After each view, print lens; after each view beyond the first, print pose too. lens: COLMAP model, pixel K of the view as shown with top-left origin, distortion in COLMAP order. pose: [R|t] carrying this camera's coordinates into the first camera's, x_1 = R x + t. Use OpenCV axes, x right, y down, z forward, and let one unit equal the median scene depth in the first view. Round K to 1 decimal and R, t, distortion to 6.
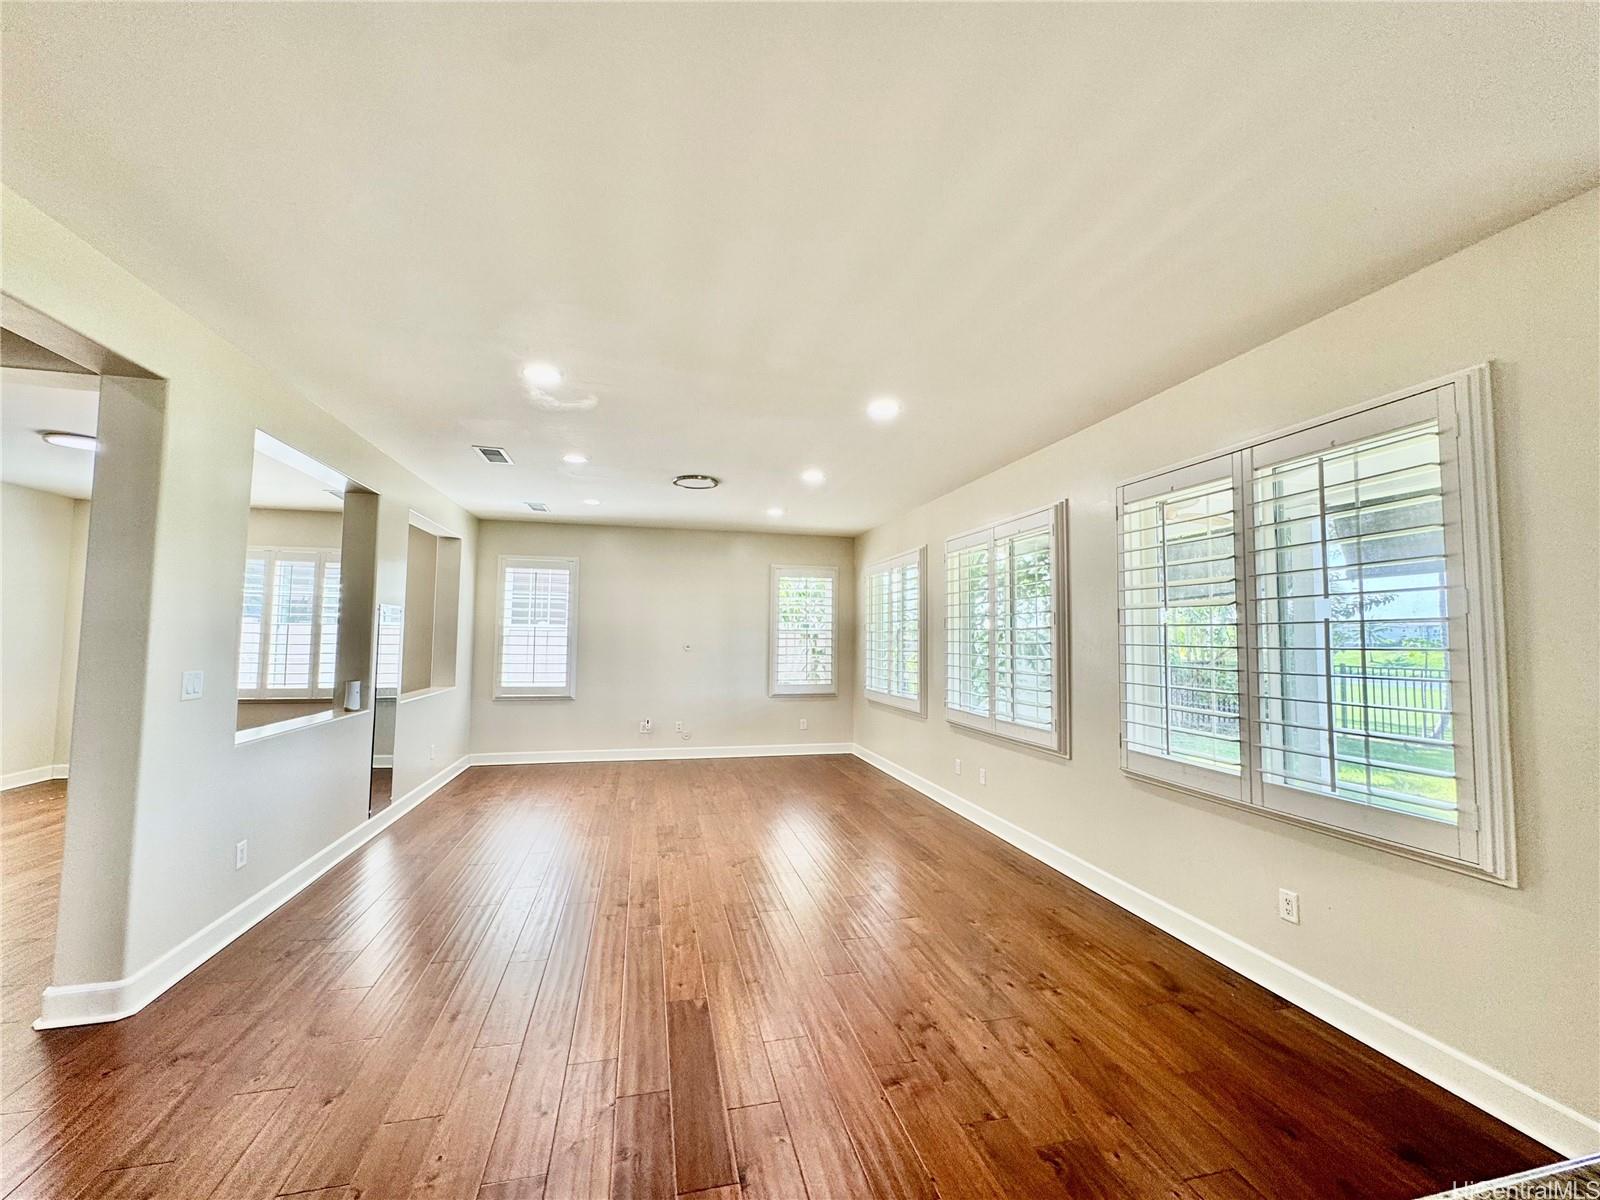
lens RADIAL K [[646.7, 0, 800.0], [0, 646.7, 600.0], [0, 0, 1]] dist [-0.001363, -0.000056]
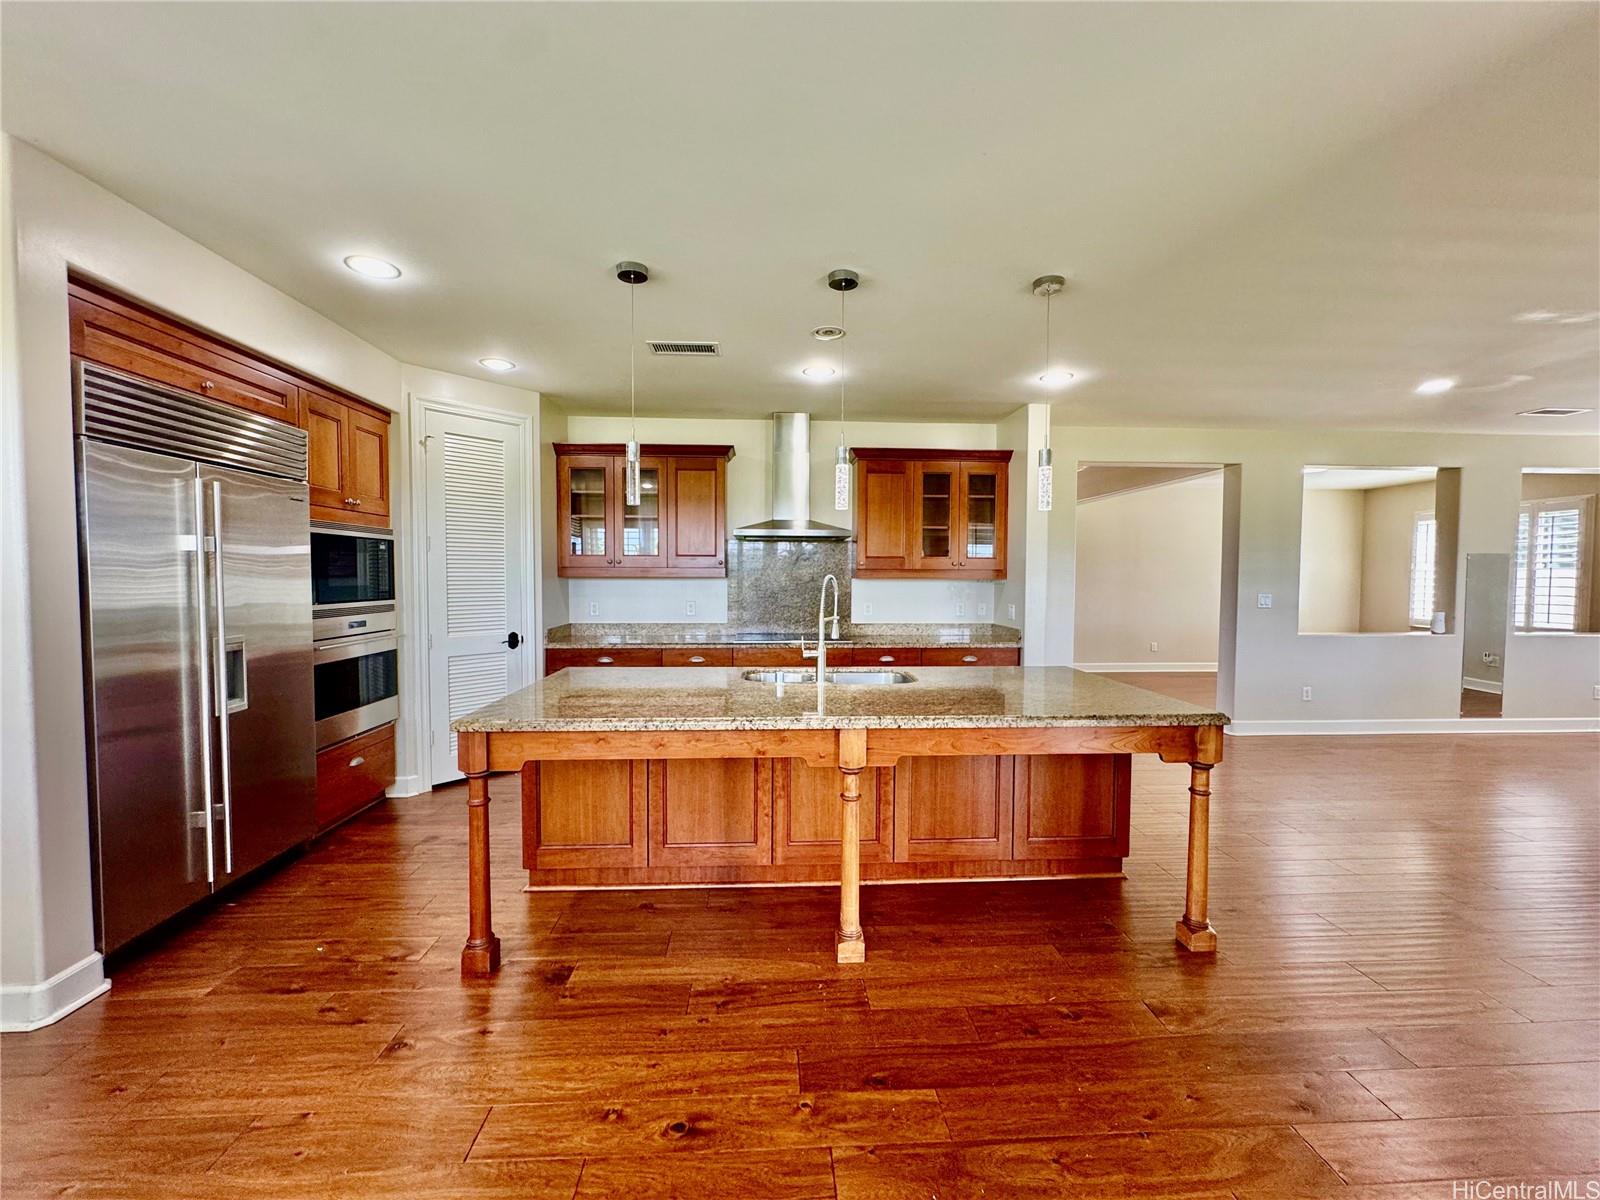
lens RADIAL K [[640.6, 0, 798.1], [0, 640.6, 601.3], [0, 0, 1]] dist [-0.001779, 0.000154]
pose [[-0.183192, 0.026582, -0.982718, 0.558418], [0.052450, 0.998475, 0.017231, 0.006513], [0.981677, -0.048386, -0.184307, -0.051477]]
